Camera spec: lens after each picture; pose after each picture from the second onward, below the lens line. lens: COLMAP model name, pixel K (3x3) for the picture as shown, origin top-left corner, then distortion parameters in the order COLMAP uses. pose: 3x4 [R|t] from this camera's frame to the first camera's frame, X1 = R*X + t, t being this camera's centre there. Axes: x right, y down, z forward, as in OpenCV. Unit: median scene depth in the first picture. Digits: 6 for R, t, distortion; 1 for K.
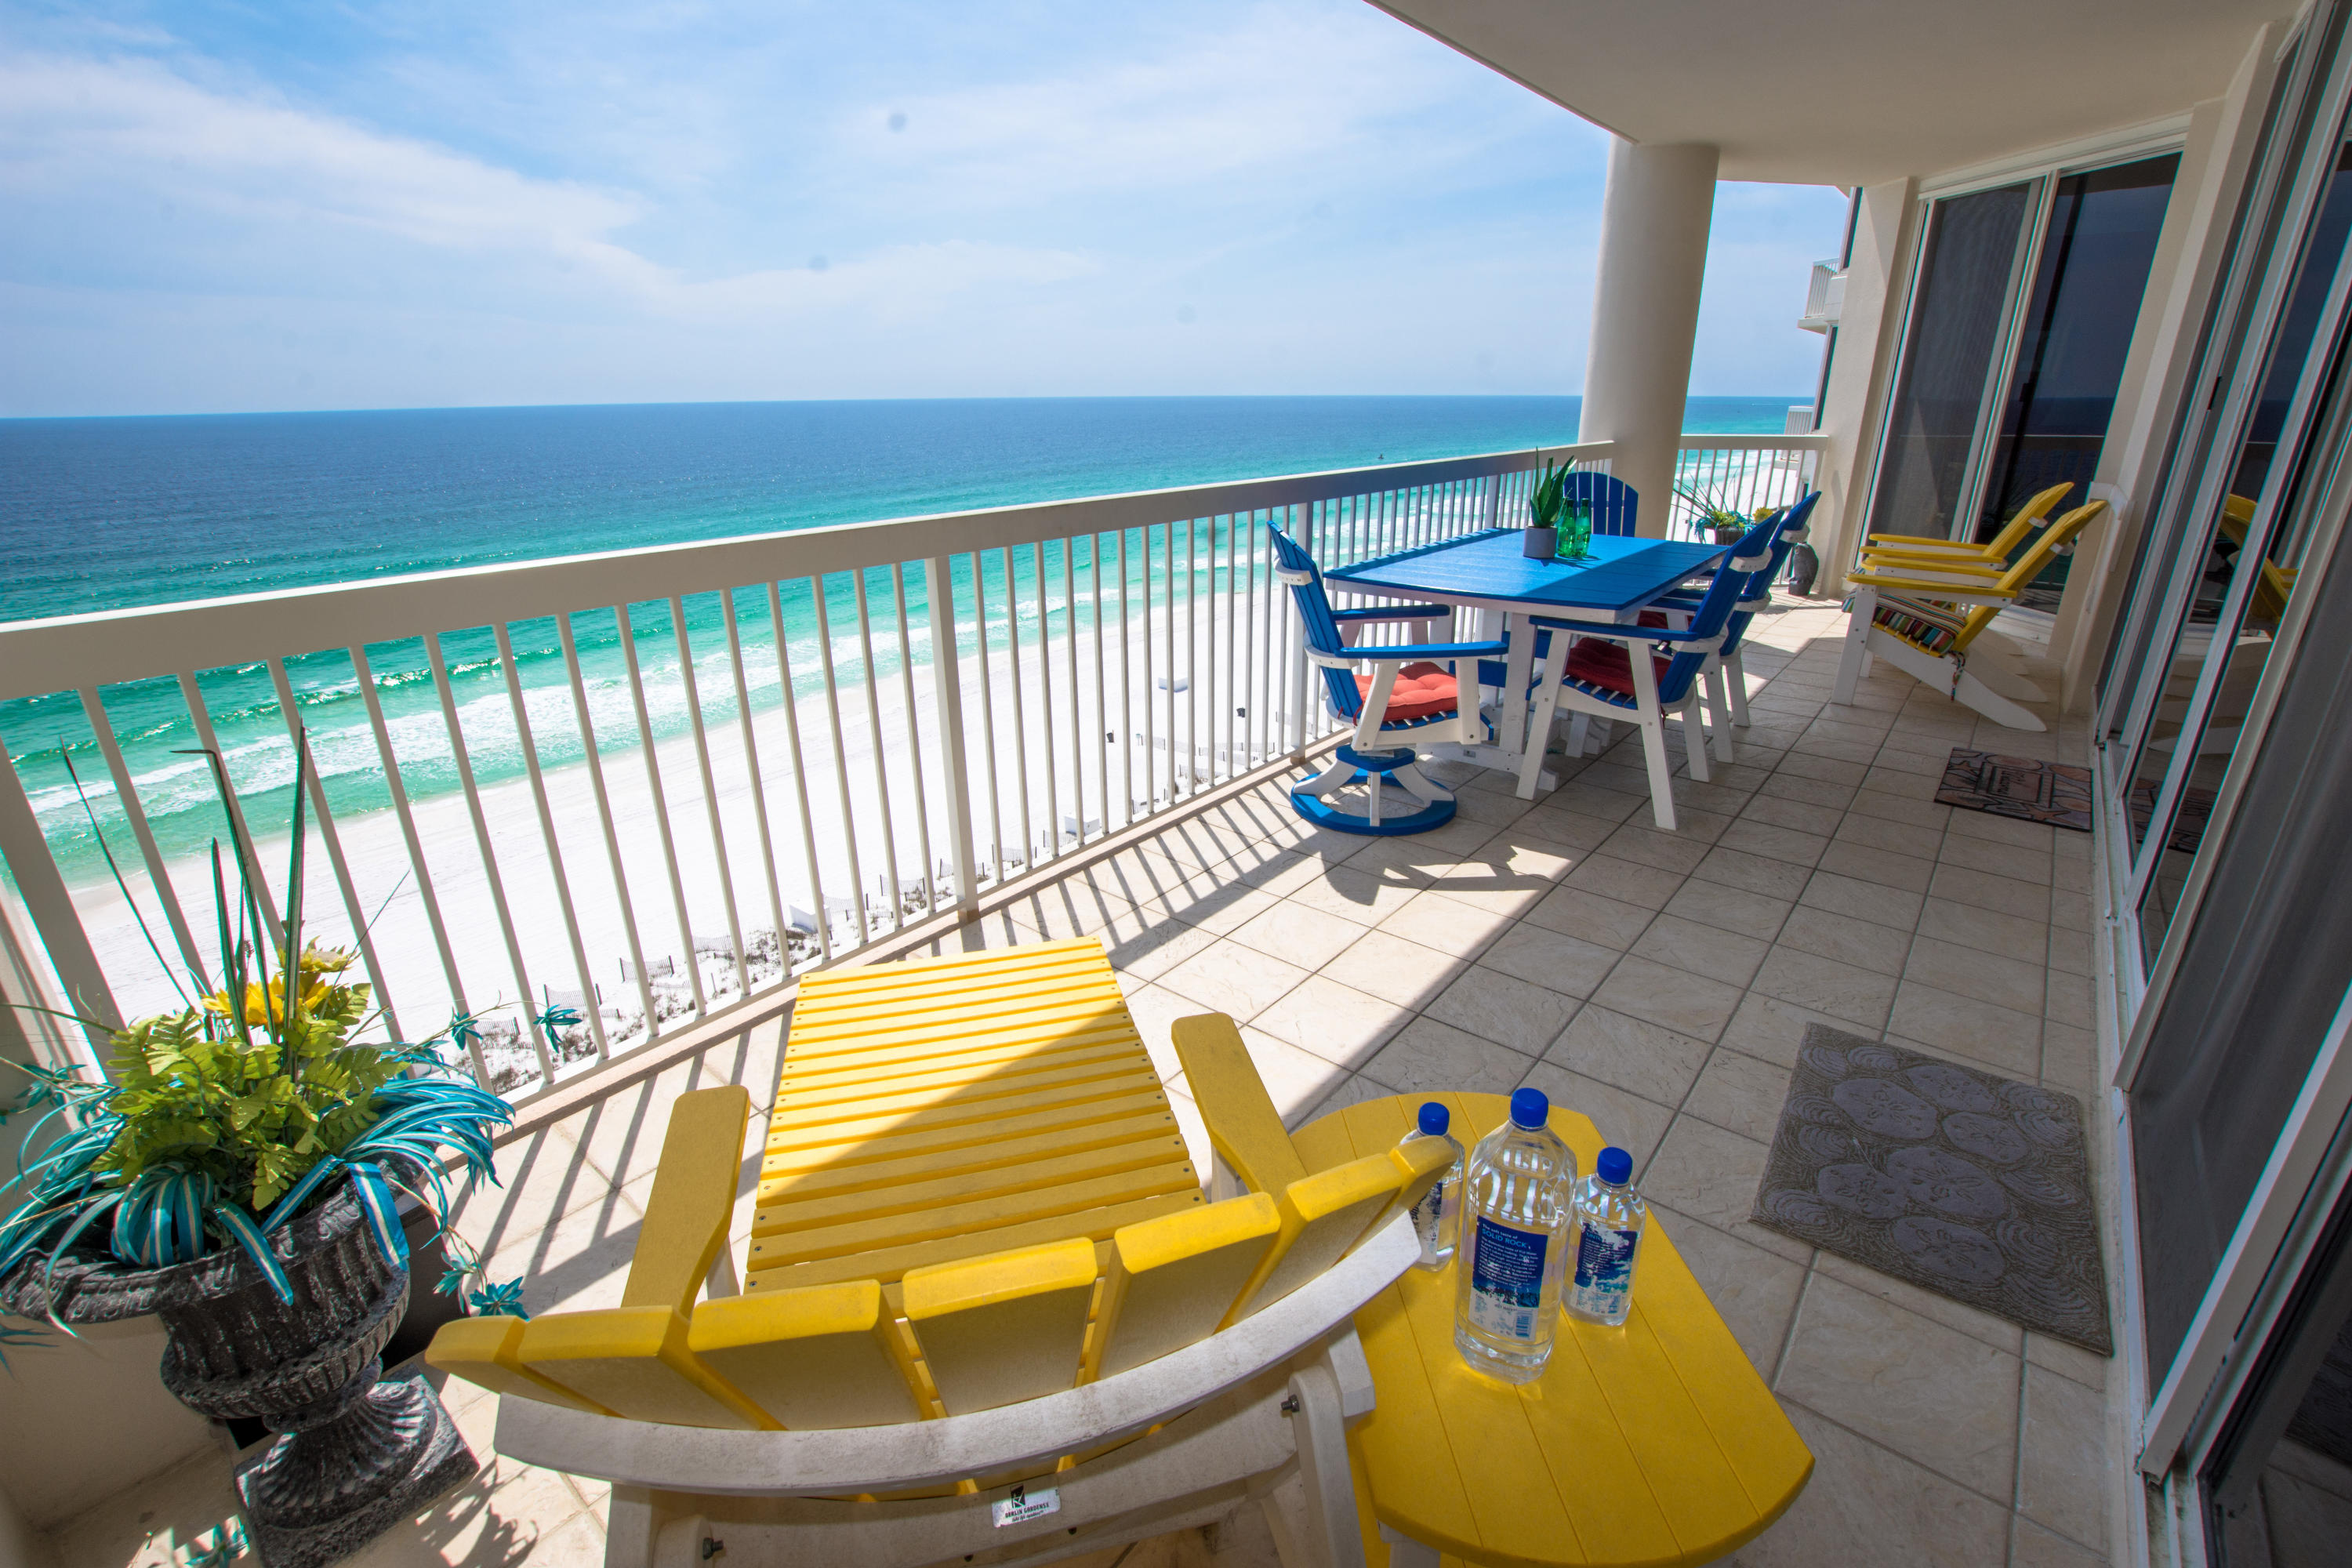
lens RADIAL K [[1058.6, 0, 1192.3], [0, 1058.6, 782.5], [0, 0, 1]] dist [-0.032144, 0.001259]
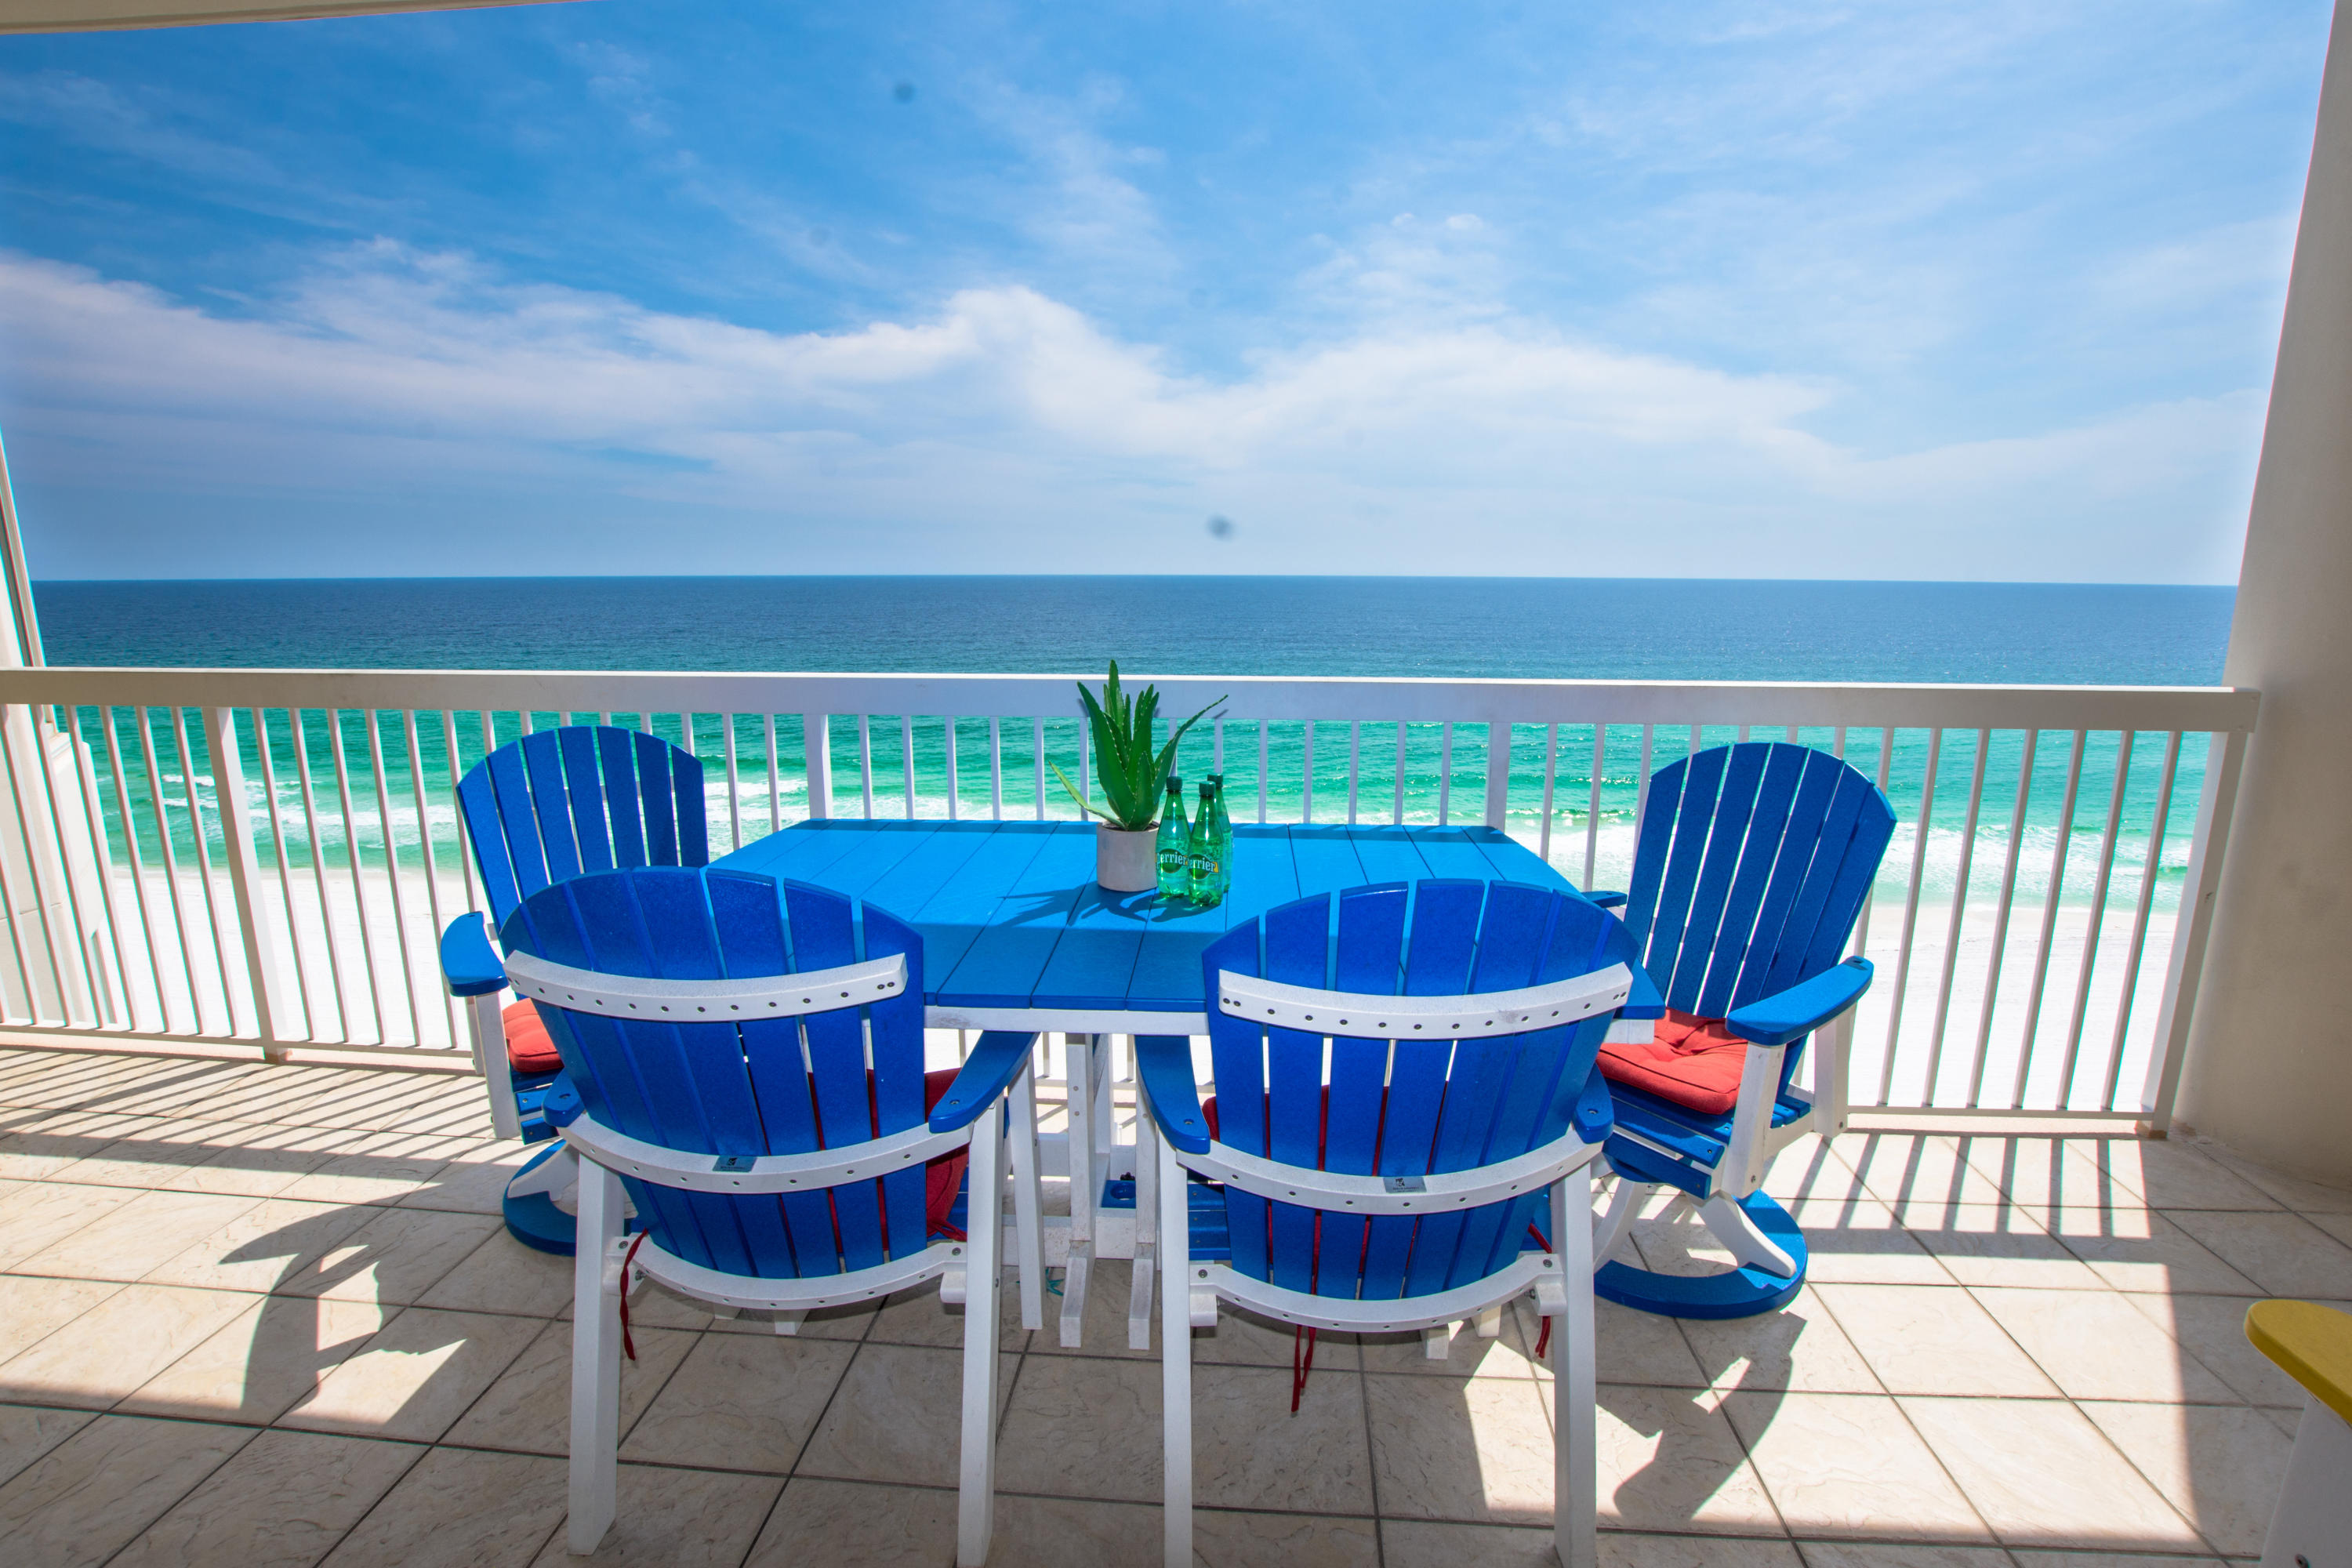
lens RADIAL K [[1065.0, 0, 1176.0], [0, 1065.0, 784.0], [0, 0, 1]] dist [-0.021326, 0.000229]
pose [[0.556293, 0.169225, -0.813573, 0.541018], [-0.293165, 0.956060, -0.001594, -0.196112], [0.777555, 0.239398, 0.581460, 0.531977]]
